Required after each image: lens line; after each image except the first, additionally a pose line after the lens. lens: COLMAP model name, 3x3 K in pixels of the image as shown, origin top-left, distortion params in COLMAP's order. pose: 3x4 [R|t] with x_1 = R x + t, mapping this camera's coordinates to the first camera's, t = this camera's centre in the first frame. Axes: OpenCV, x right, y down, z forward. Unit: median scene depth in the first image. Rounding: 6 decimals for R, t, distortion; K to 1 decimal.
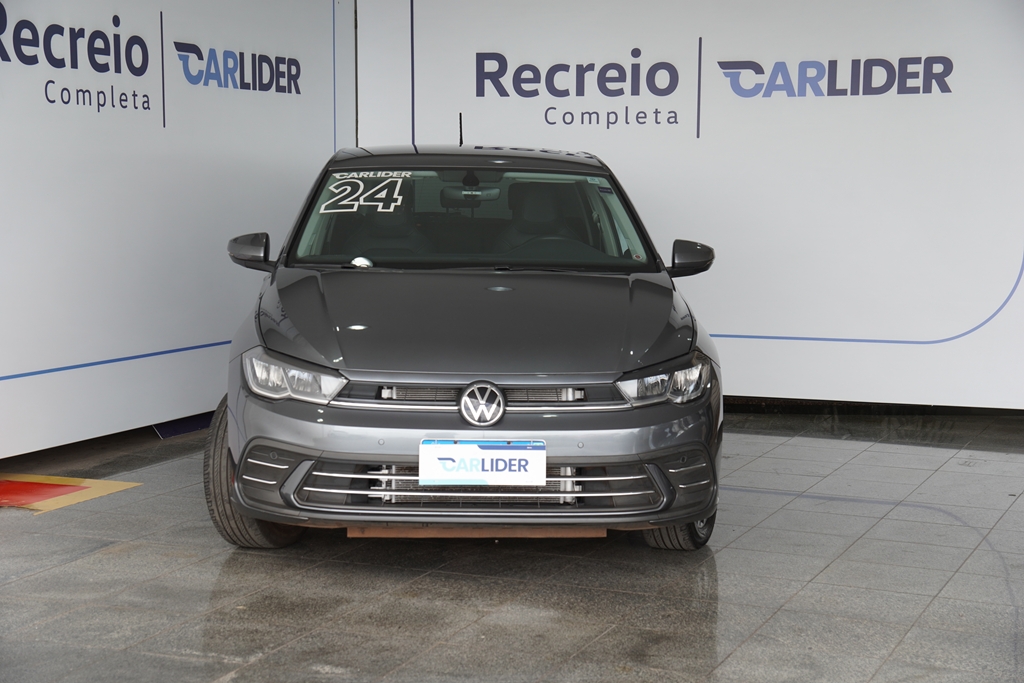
lens RADIAL K [[1953.0, 0, 512.0], [0, 1953.0, 341.5], [0, 0, 1]] dist [0.332711, 0.484165]
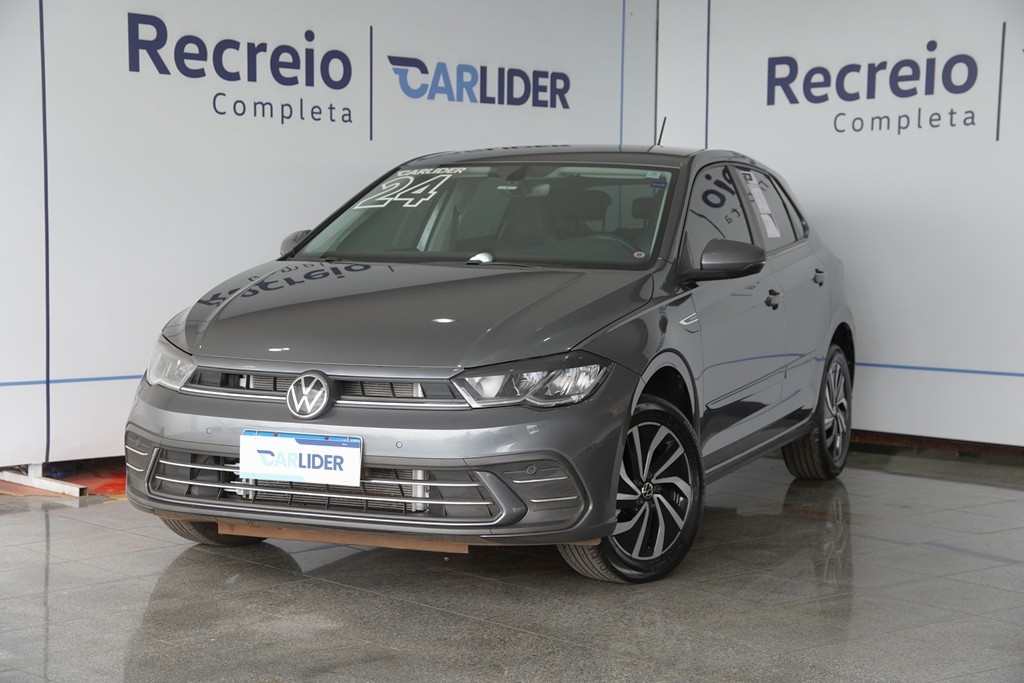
lens RADIAL K [[1953.0, 0, 512.0], [0, 1953.0, 341.5], [0, 0, 1]] dist [0.332711, 0.484165]
pose [[0.883169, 0.023619, -0.468459, 0.382949], [-0.043489, 0.998553, -0.031643, 0.024087], [0.467034, 0.048319, 0.882918, 0.168683]]
